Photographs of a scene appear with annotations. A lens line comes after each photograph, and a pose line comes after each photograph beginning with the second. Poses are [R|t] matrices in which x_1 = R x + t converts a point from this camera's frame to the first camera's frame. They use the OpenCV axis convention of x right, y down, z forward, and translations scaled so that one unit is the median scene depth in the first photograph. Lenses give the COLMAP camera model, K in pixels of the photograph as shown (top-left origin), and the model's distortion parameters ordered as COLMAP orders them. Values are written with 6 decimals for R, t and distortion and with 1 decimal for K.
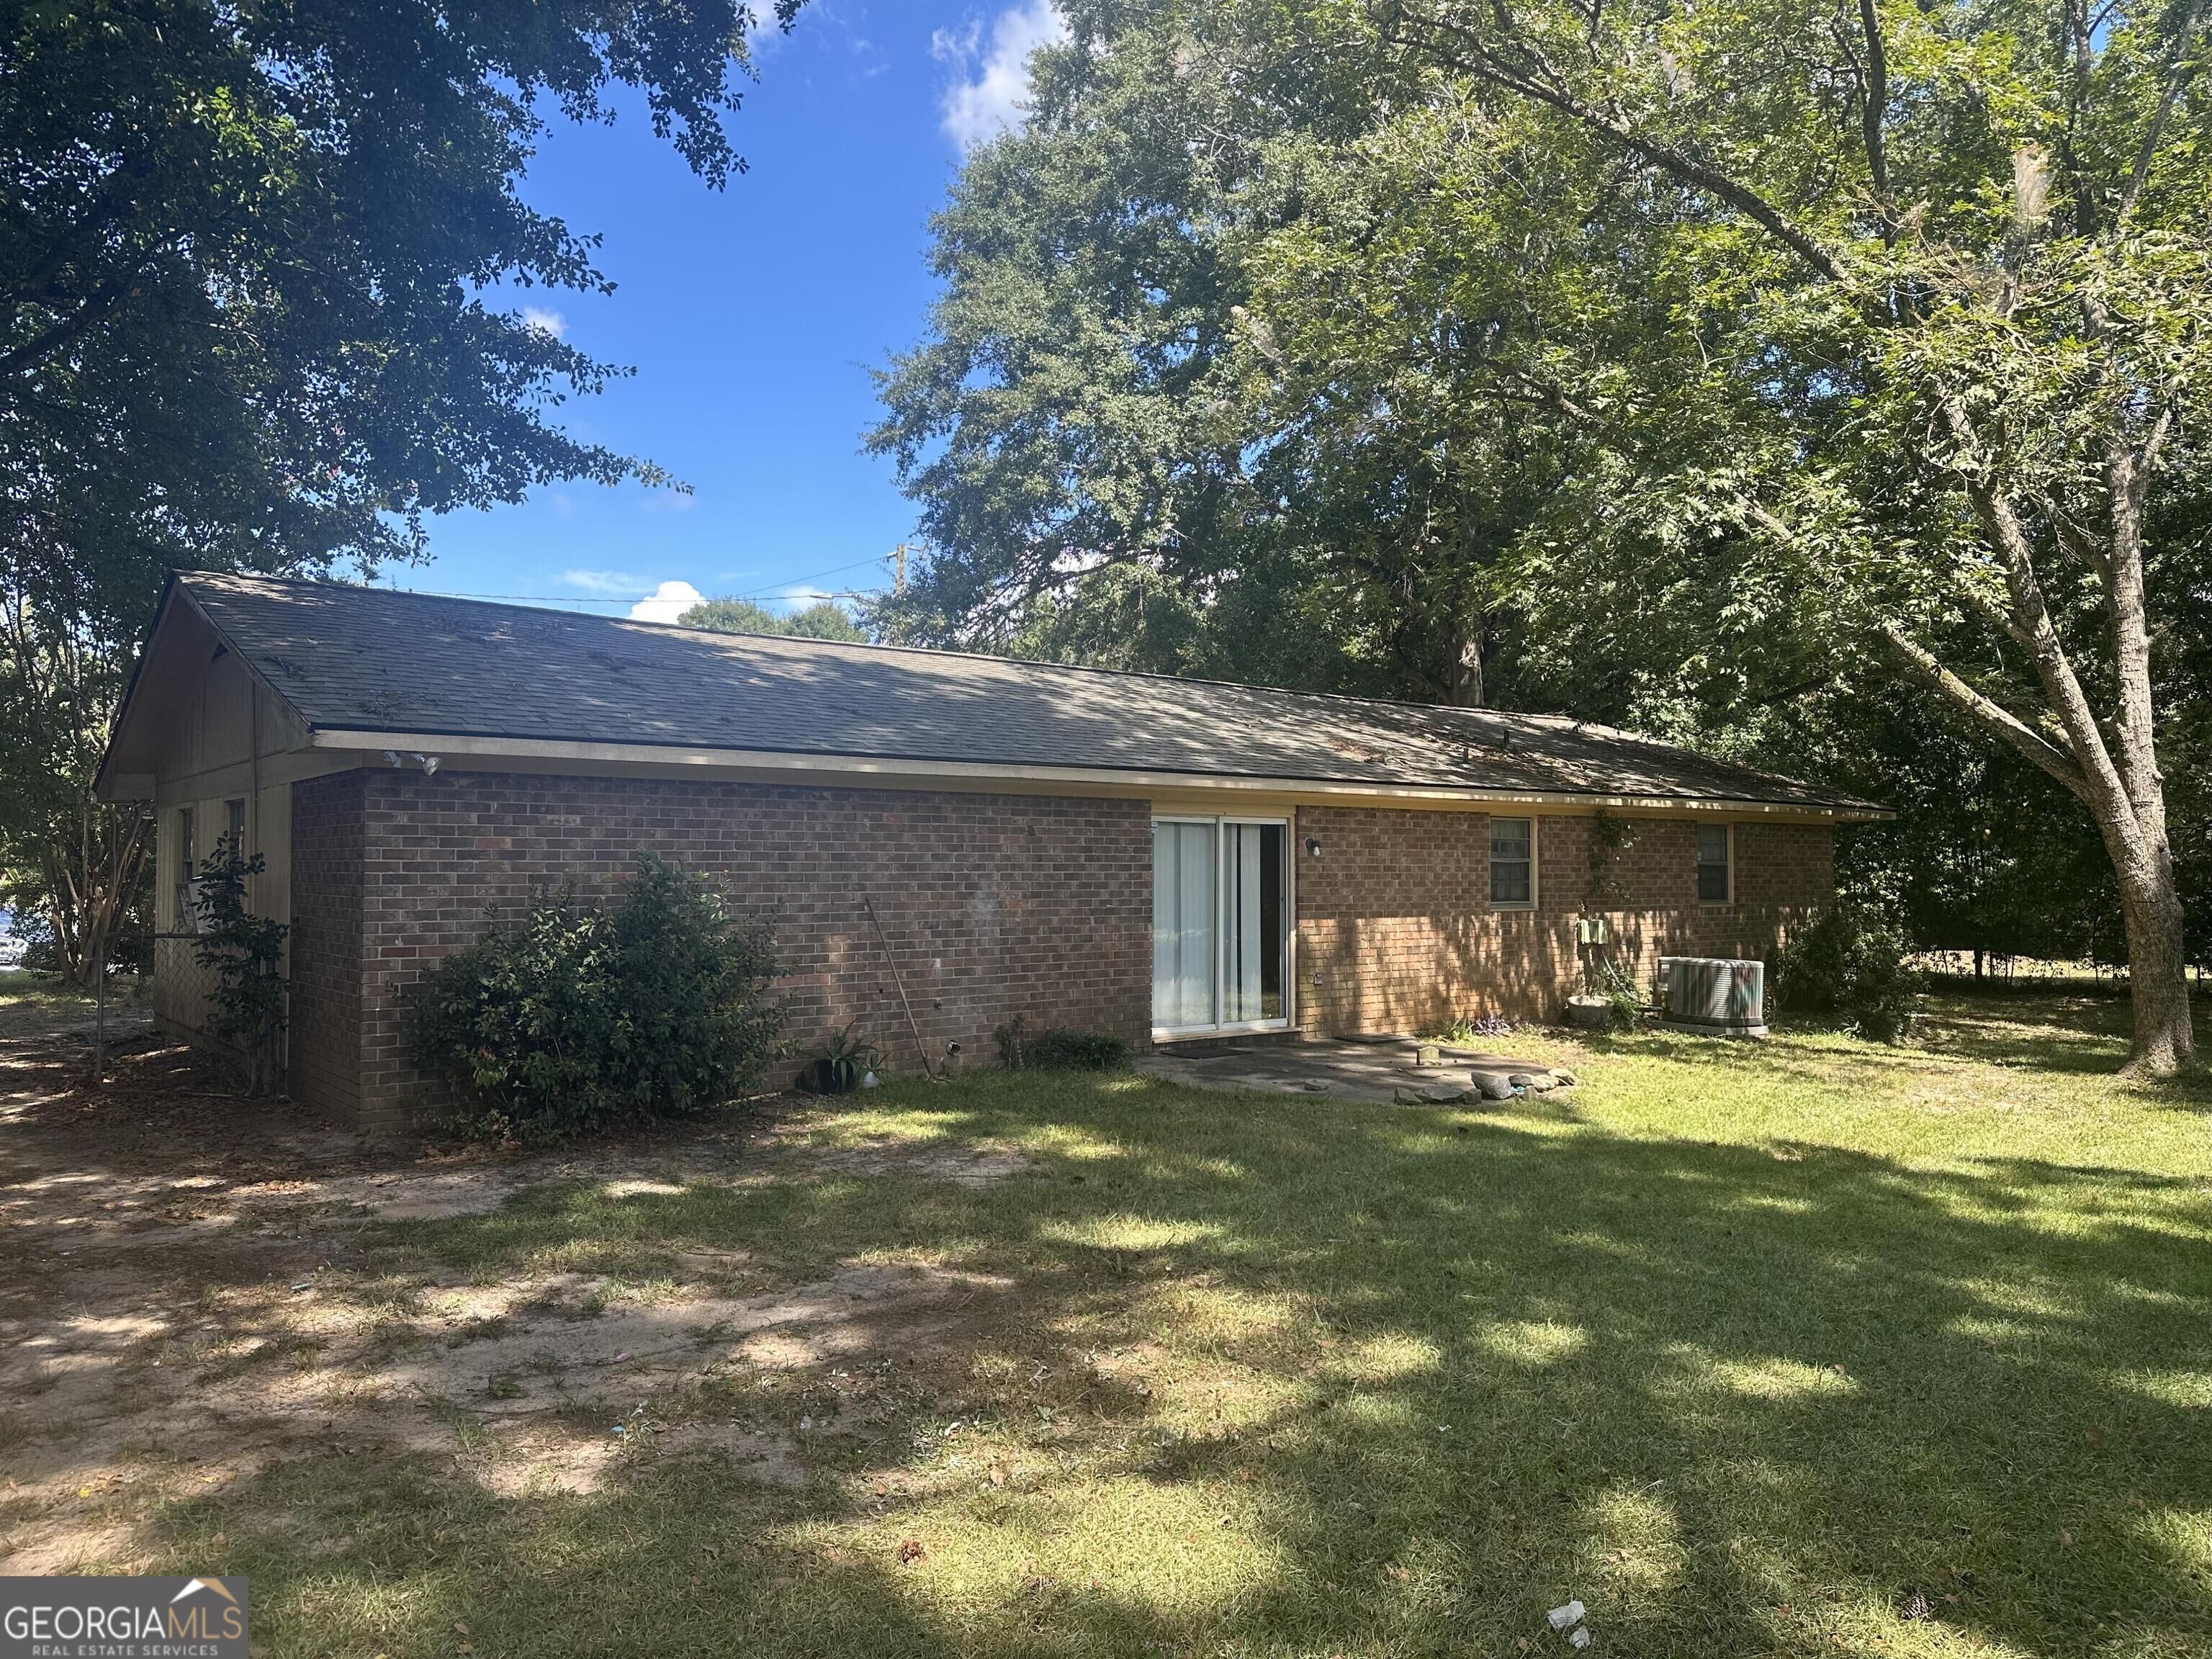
lens RADIAL K [[1510.0, 0, 1114.6], [0, 1510.0, 821.1], [0, 0, 1]] dist [0.182878, -0.333209]
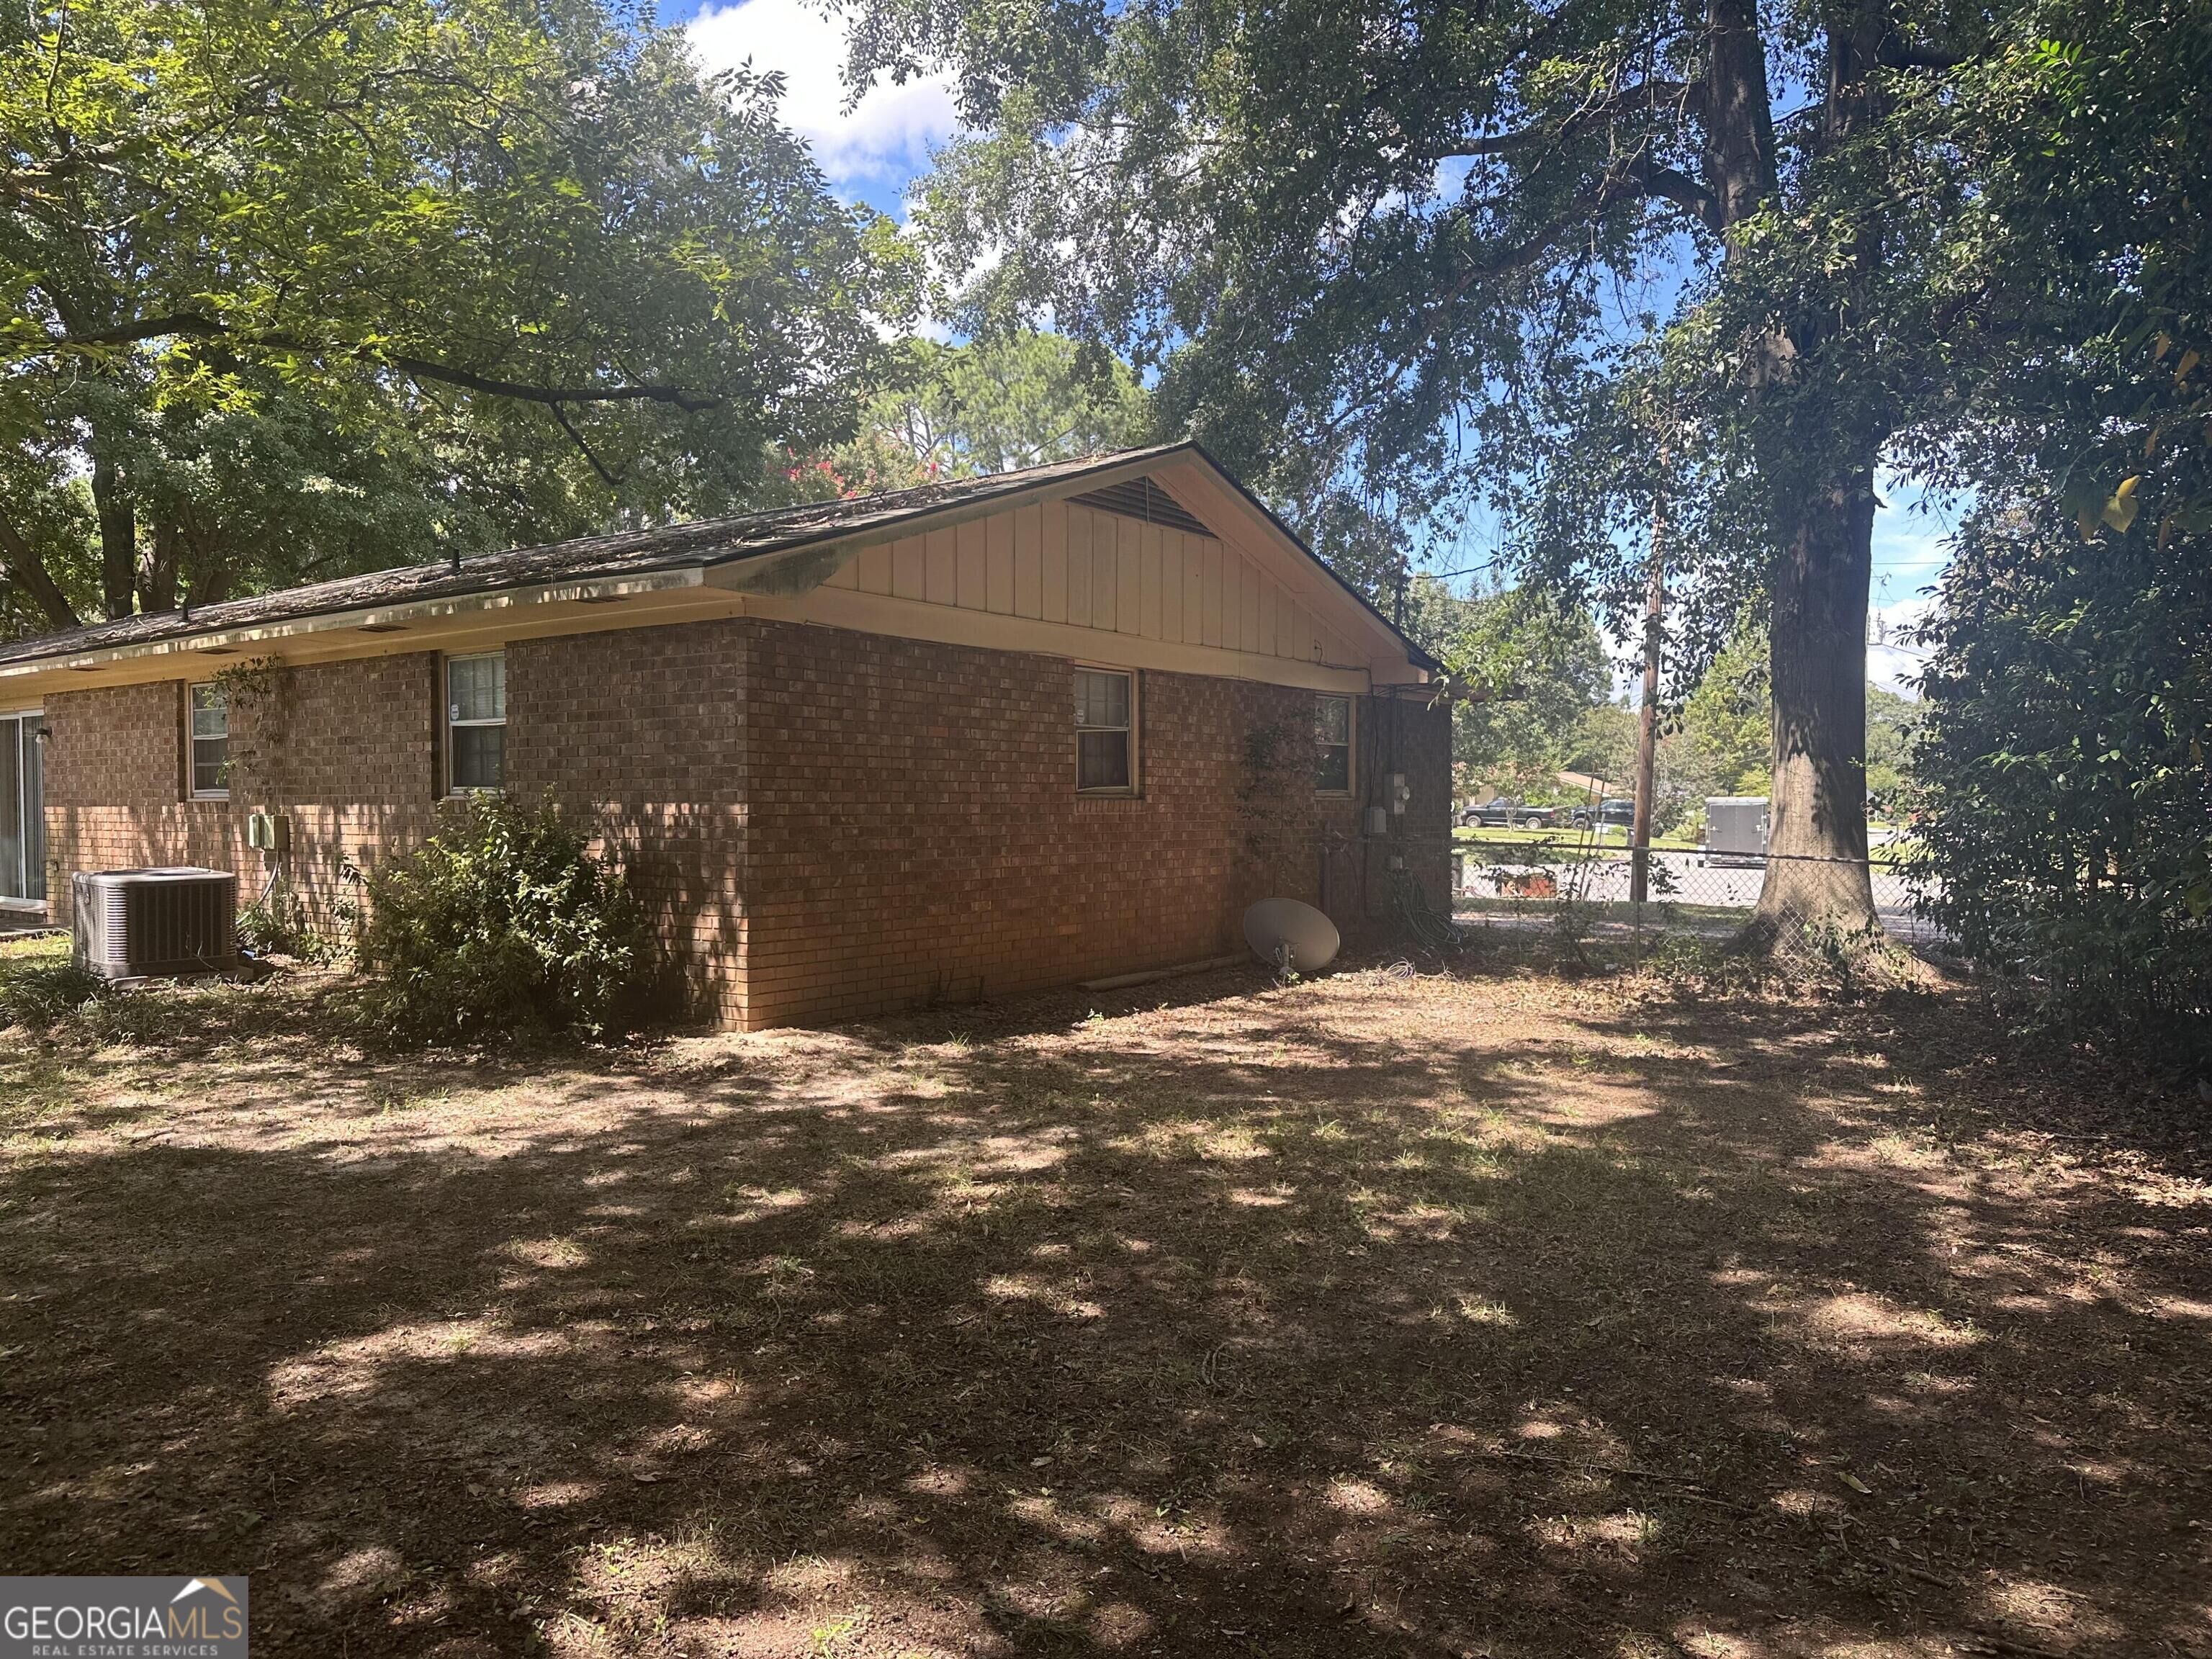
lens RADIAL K [[1552.3, 0, 1110.6], [0, 1552.3, 850.4], [0, 0, 1]] dist [0.110876, -0.141819]
pose [[0.234705, 0.022065, -0.971816, 1.274388], [0.032824, 0.998992, 0.030610, 0.081429], [0.971512, -0.039084, 0.233744, 1.379983]]
